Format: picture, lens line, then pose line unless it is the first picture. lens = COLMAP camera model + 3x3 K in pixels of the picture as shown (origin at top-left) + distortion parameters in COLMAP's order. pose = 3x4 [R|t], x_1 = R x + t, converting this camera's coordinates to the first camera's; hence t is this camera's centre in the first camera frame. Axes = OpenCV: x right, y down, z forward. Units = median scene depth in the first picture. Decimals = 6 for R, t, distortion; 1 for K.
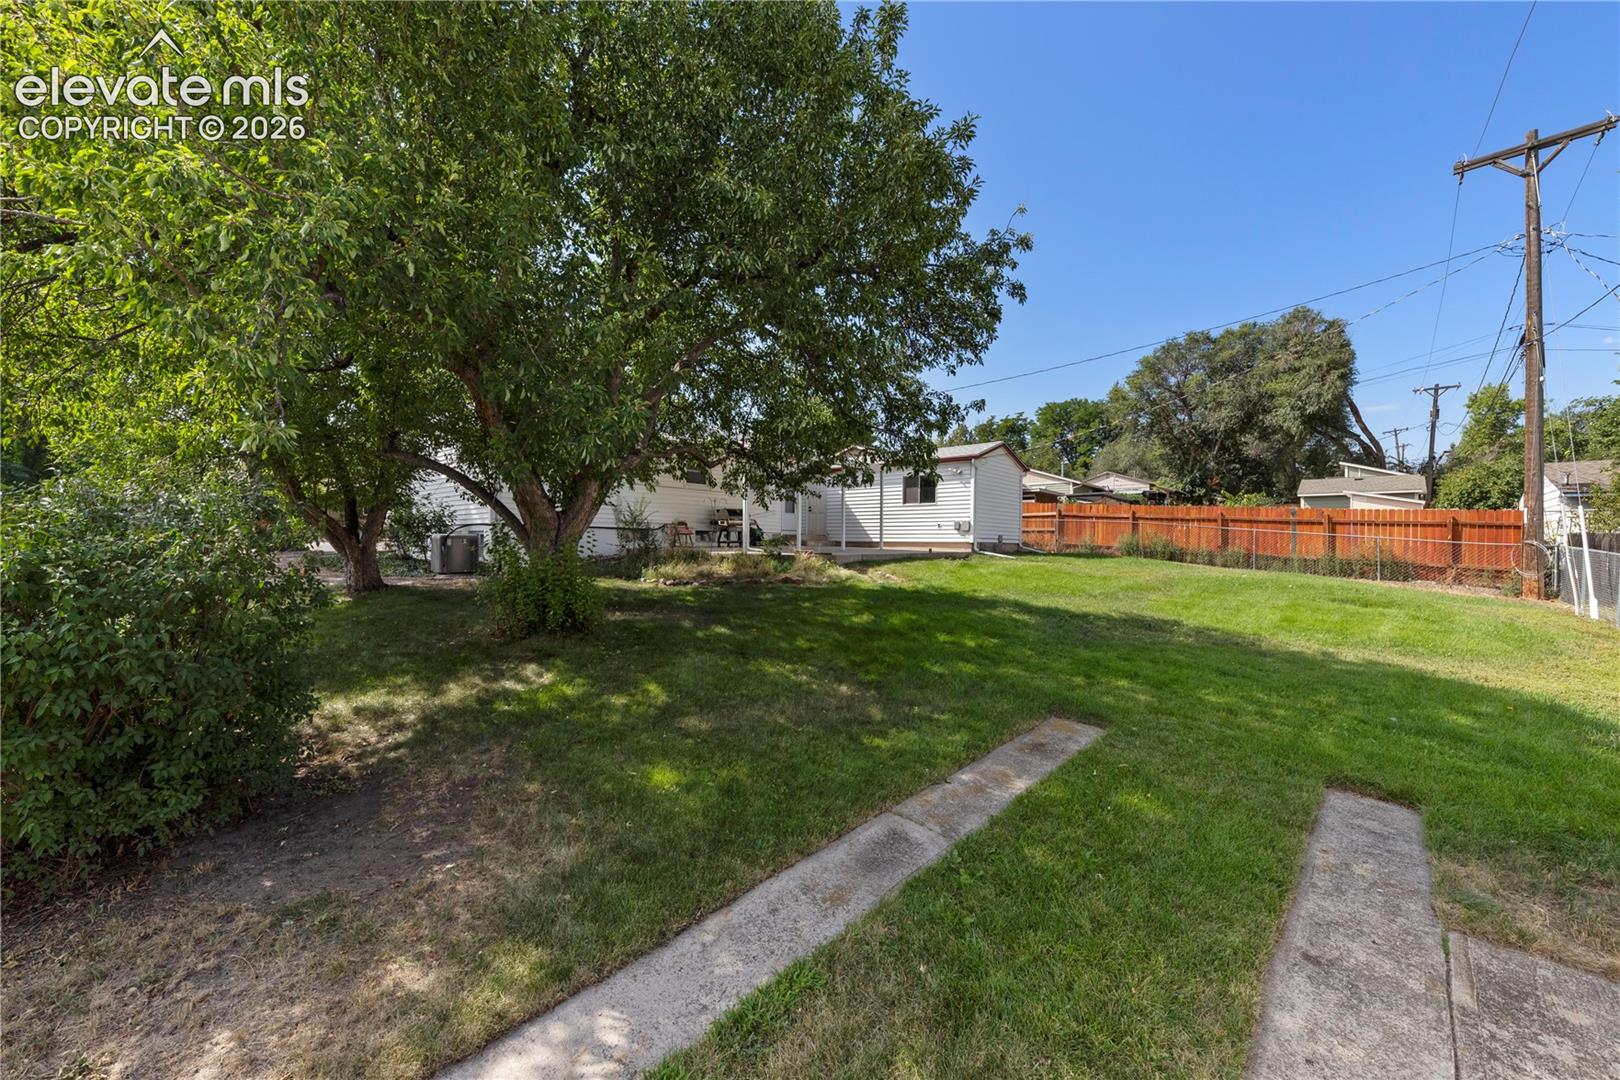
lens RADIAL K [[647.9, 0, 811.5], [0, 647.9, 540.7], [0, 0, 1]] dist [-0.000068, 0.000016]
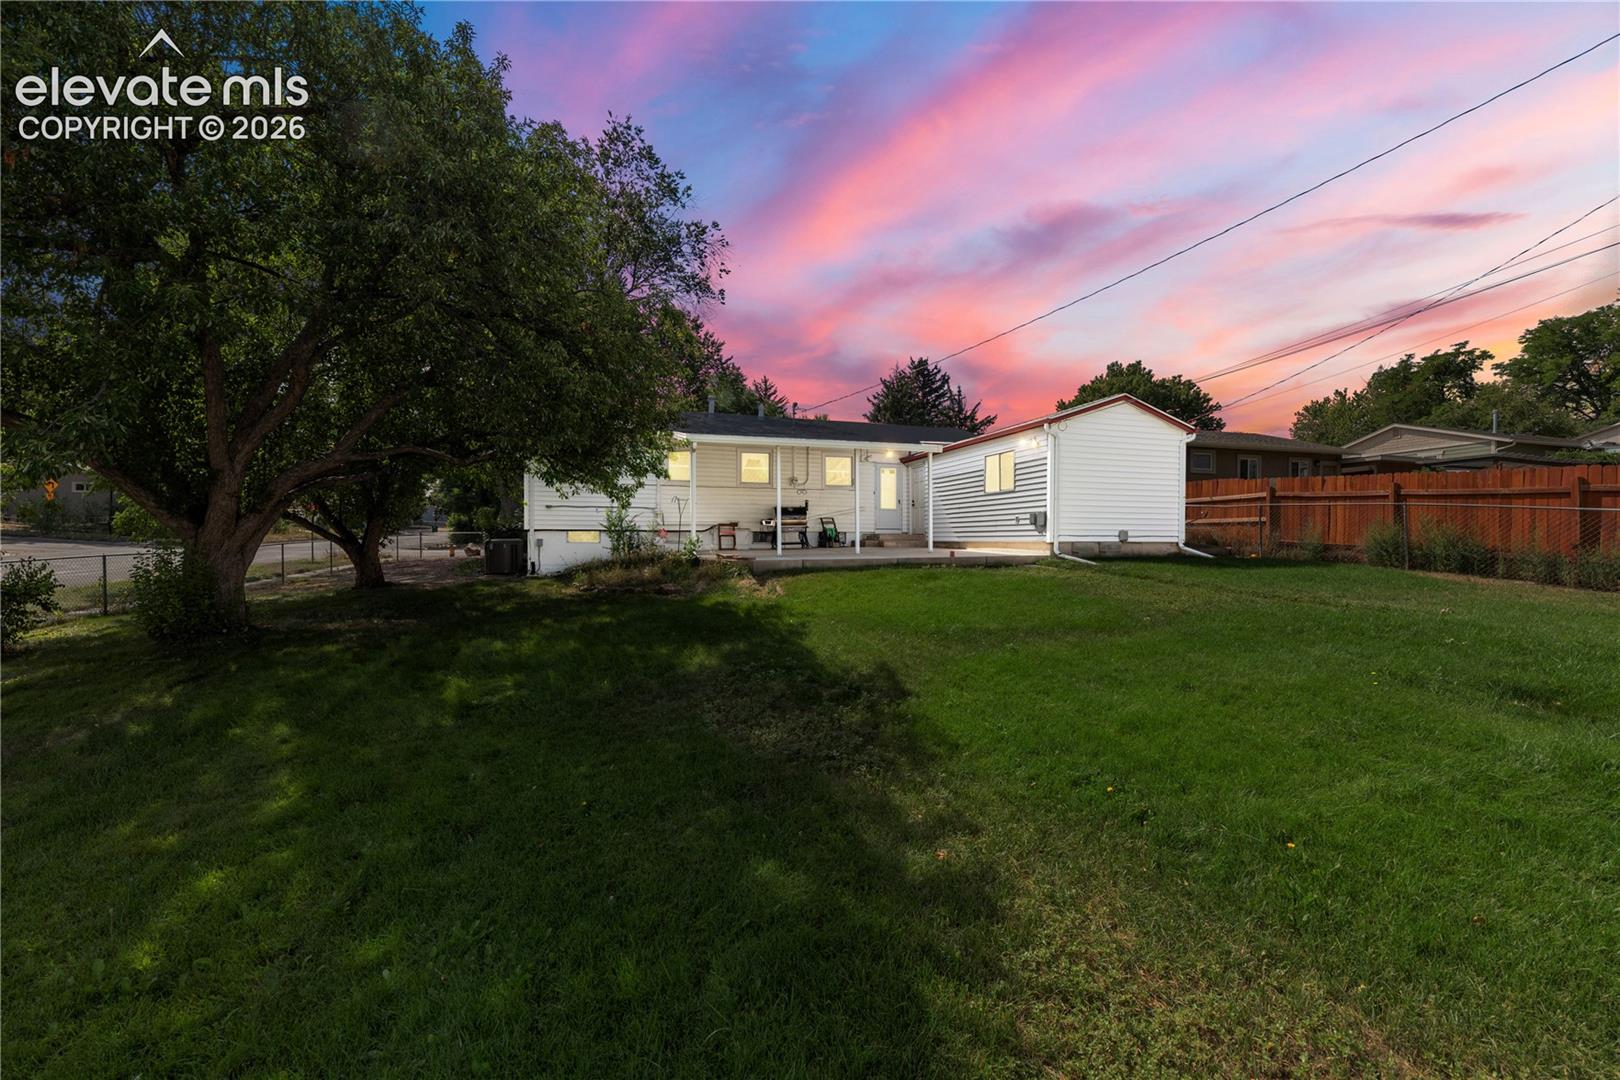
lens RADIAL K [[647.9, 0, 810.1], [0, 647.9, 540.3], [0, 0, 1]] dist [-0.000068, 0.000016]
pose [[0.838527, -0.008283, -0.544797, 0.383737], [0.009060, 0.999958, -0.001260, -0.000397], [0.544784, -0.003879, 0.838567, 0.244895]]
